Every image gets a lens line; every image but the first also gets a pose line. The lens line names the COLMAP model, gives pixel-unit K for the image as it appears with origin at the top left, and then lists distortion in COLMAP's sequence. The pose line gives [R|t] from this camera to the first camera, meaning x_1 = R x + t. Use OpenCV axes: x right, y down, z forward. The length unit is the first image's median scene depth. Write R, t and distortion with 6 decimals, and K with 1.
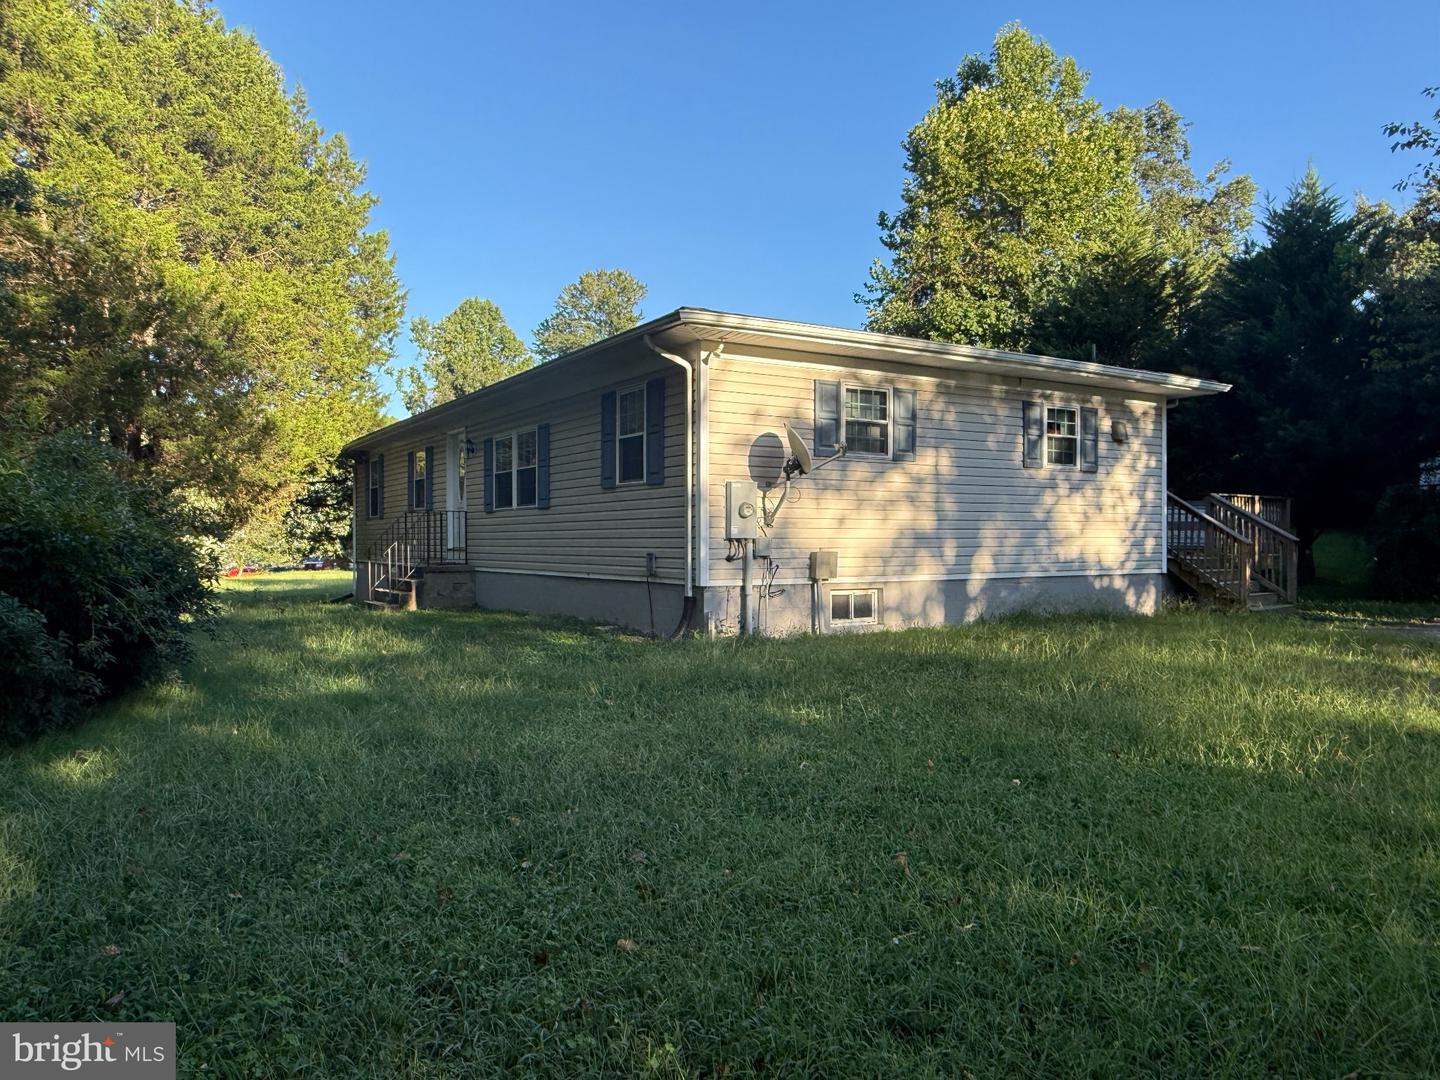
lens RADIAL K [[985.7, 0, 705.3], [0, 985.7, 541.3], [0, 0, 1]] dist [-0.010444, 0.006598]
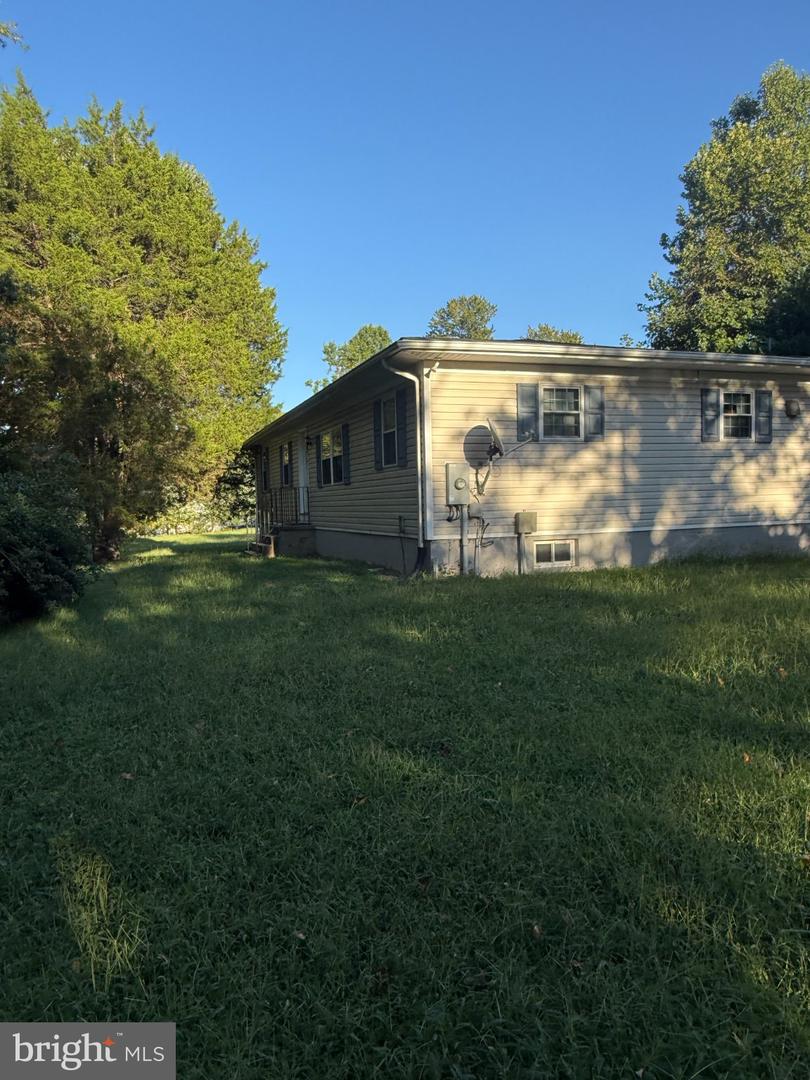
lens RADIAL K [[739.3, 0, 405.8], [0, 739.3, 537.8], [0, 0, 1]] dist [-0.010444, 0.006598]
pose [[0.976803, -0.013989, -0.213680, 0.124729], [0.024915, 0.998511, 0.048524, -0.005765], [0.212683, -0.052723, 0.975698, -0.011675]]
